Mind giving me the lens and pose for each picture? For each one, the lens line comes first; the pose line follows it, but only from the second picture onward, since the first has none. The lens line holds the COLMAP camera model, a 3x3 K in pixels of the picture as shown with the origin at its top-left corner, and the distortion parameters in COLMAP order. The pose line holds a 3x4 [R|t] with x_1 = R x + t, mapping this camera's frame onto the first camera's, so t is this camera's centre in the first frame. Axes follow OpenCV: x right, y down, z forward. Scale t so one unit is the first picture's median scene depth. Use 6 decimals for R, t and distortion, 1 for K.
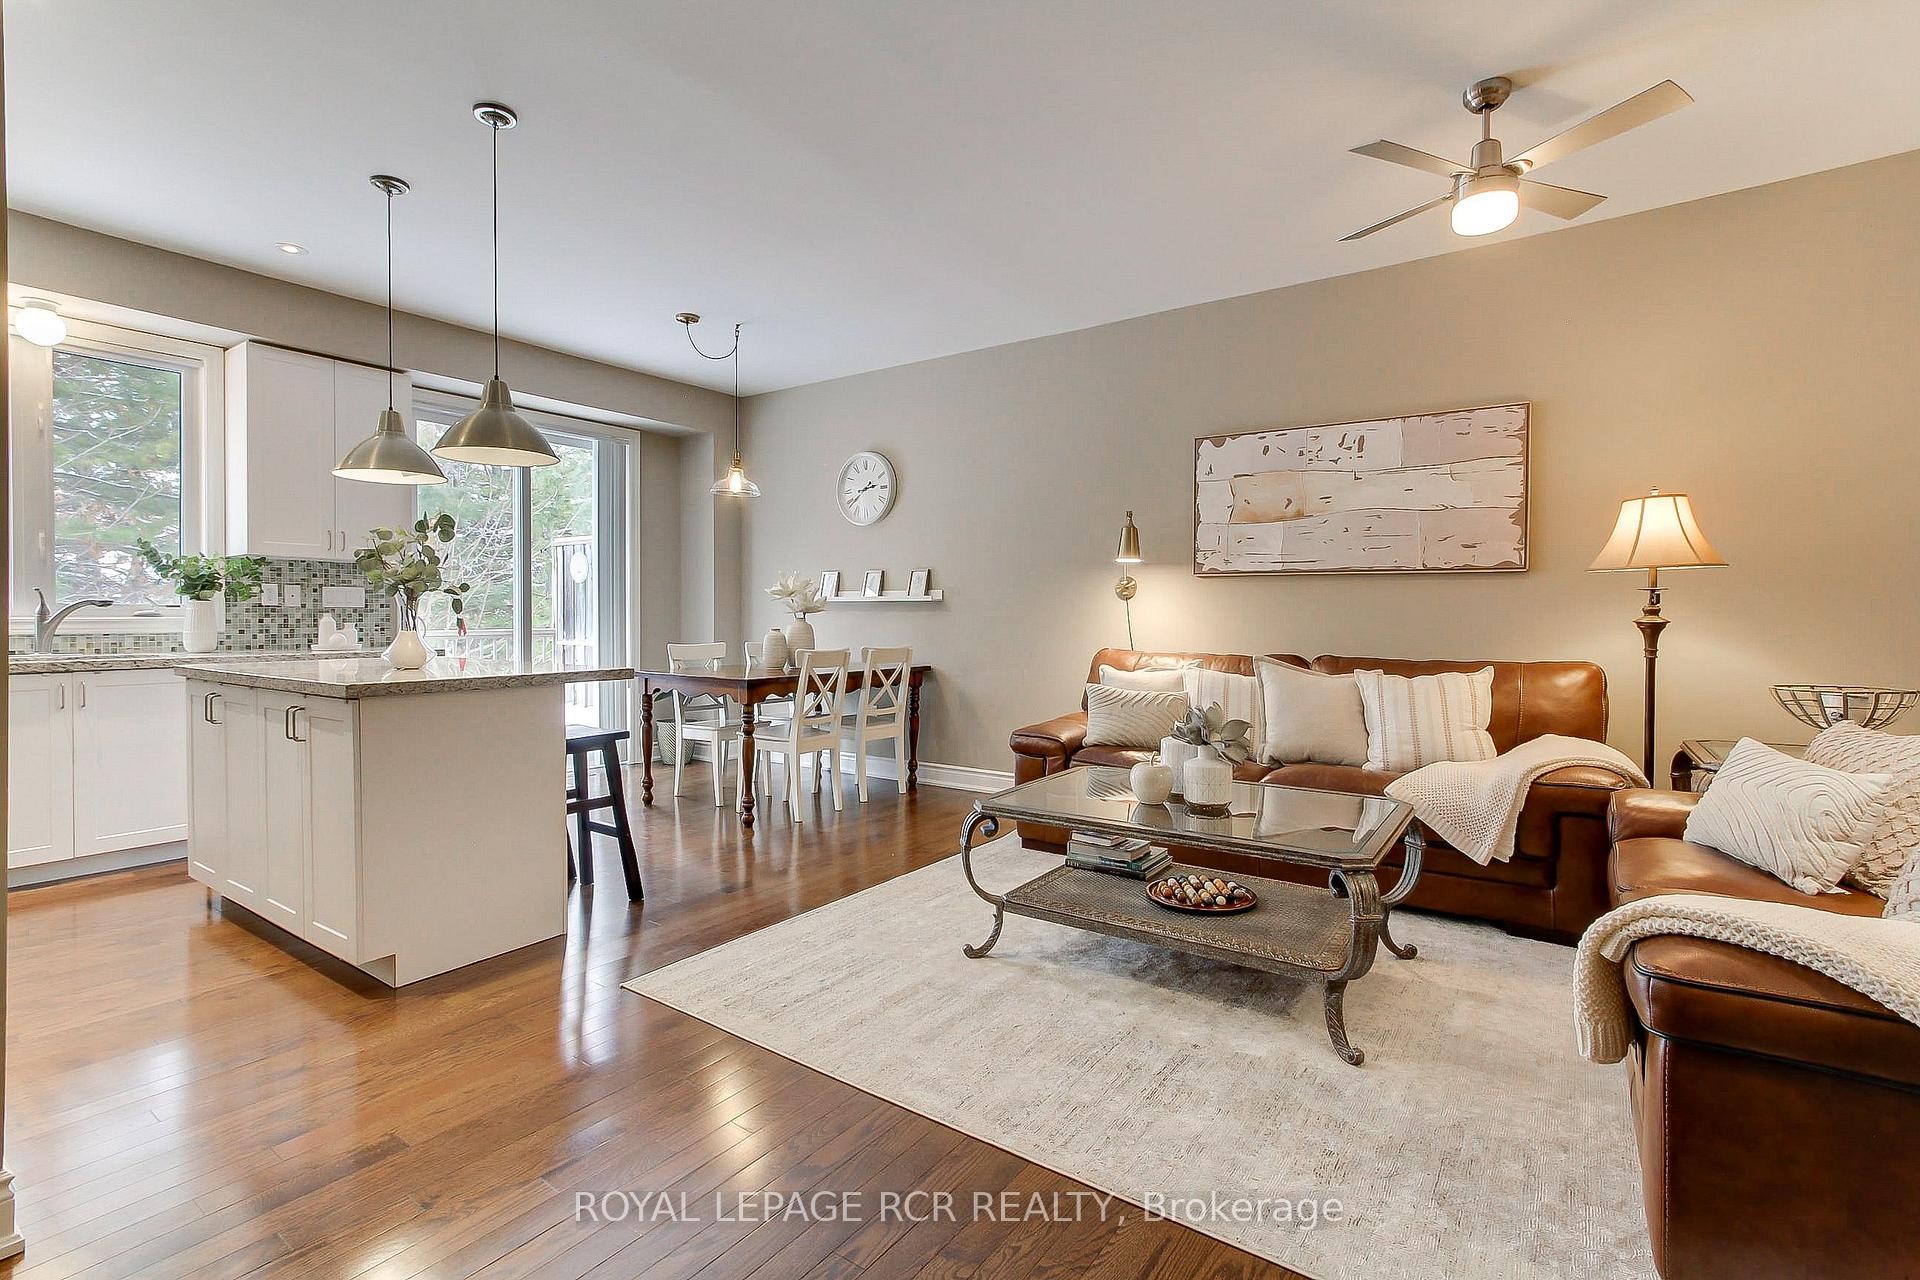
lens RADIAL K [[893.6, 0, 956.0], [0, 893.6, 623.5], [0, 0, 1]] dist [0.001193, 0.000793]
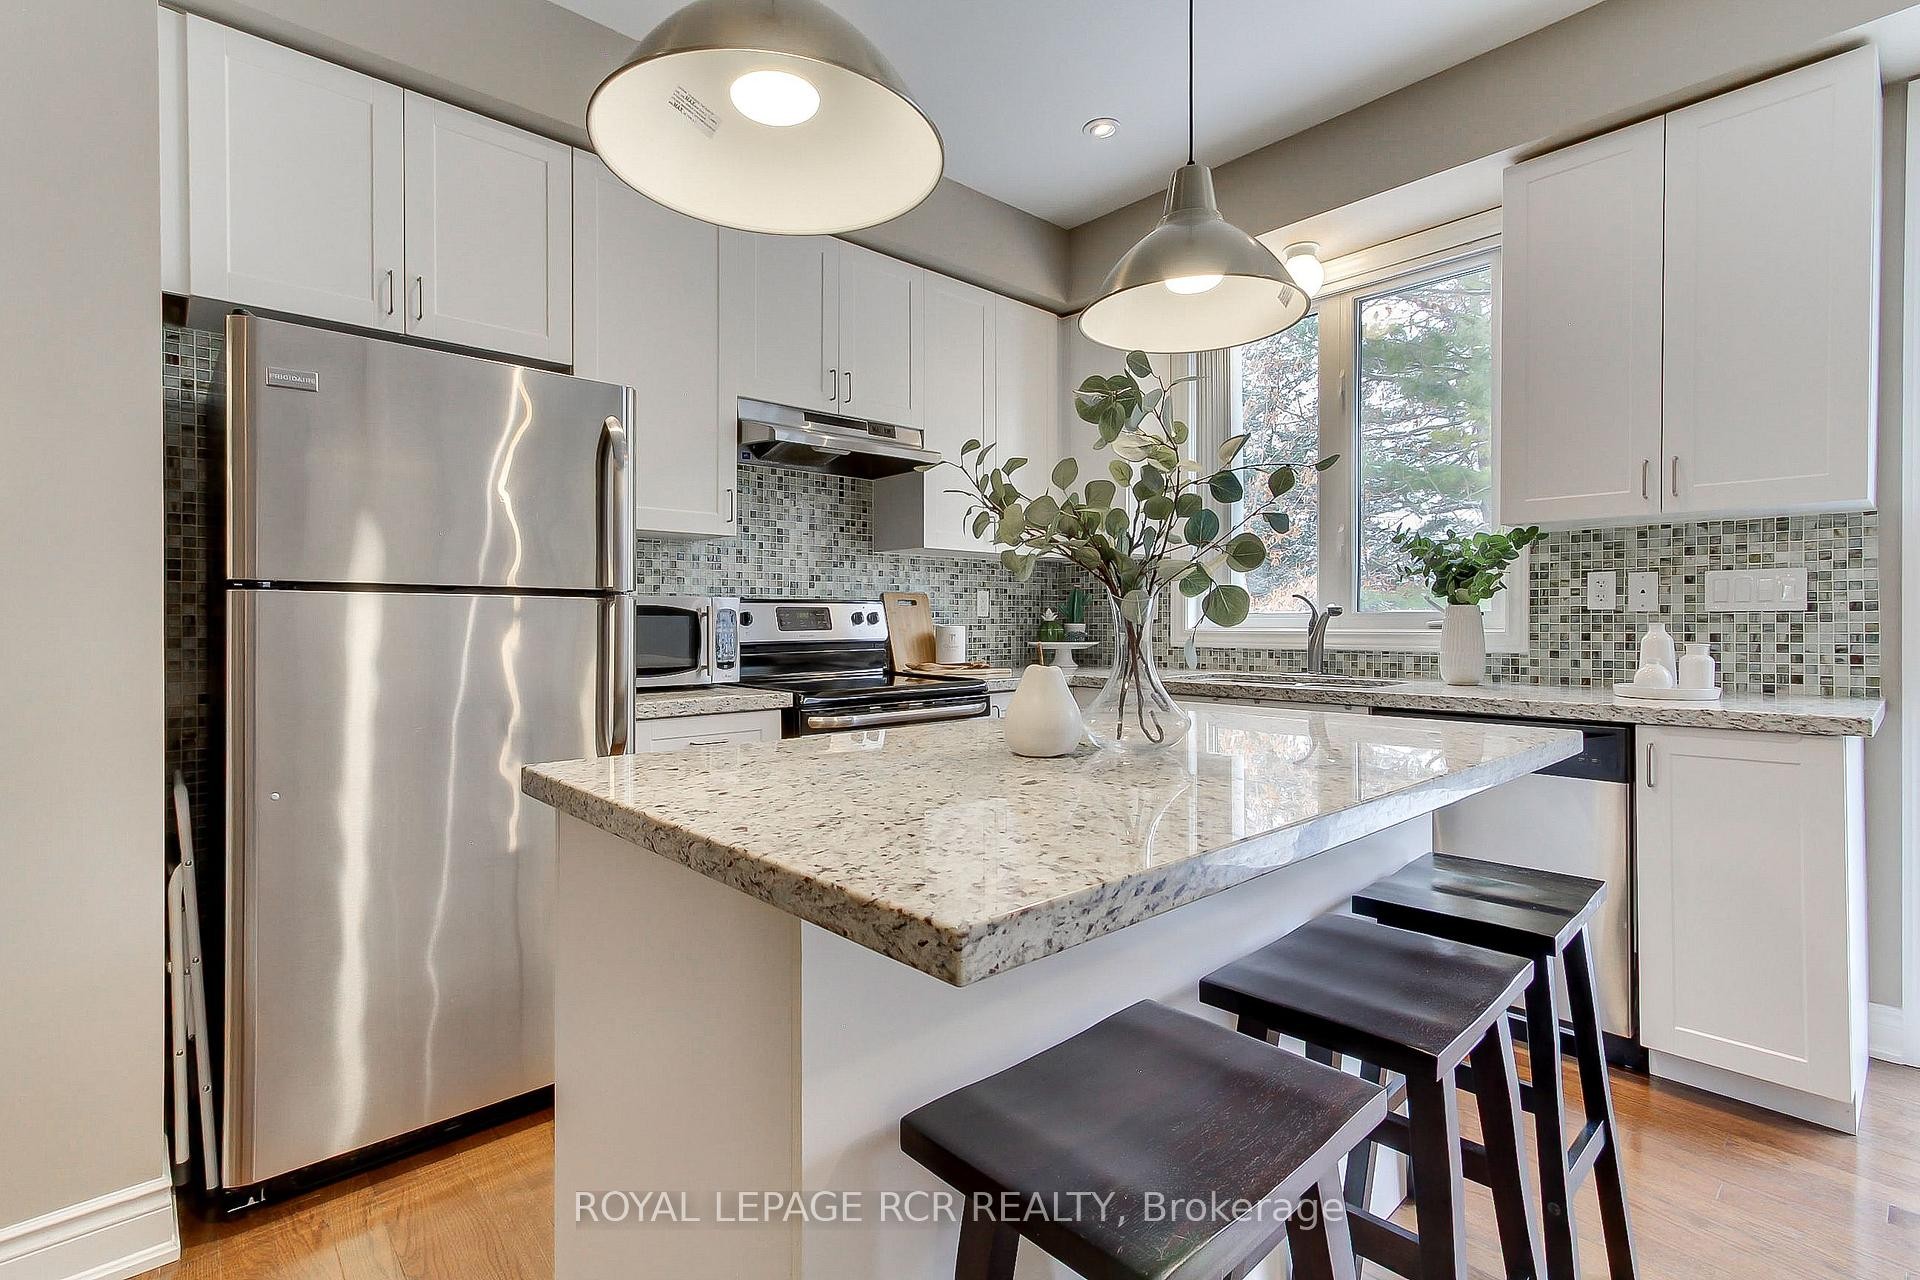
lens RADIAL K [[861.5, 0, 988.4], [0, 861.5, 628.1], [0, 0, 1]] dist [-0.000715, -0.000326]
pose [[-0.207389, 0.003822, -0.978251, -0.153624], [-0.008578, 0.999947, 0.005725, -0.008764], [0.978221, 0.009579, -0.207345, 0.754612]]
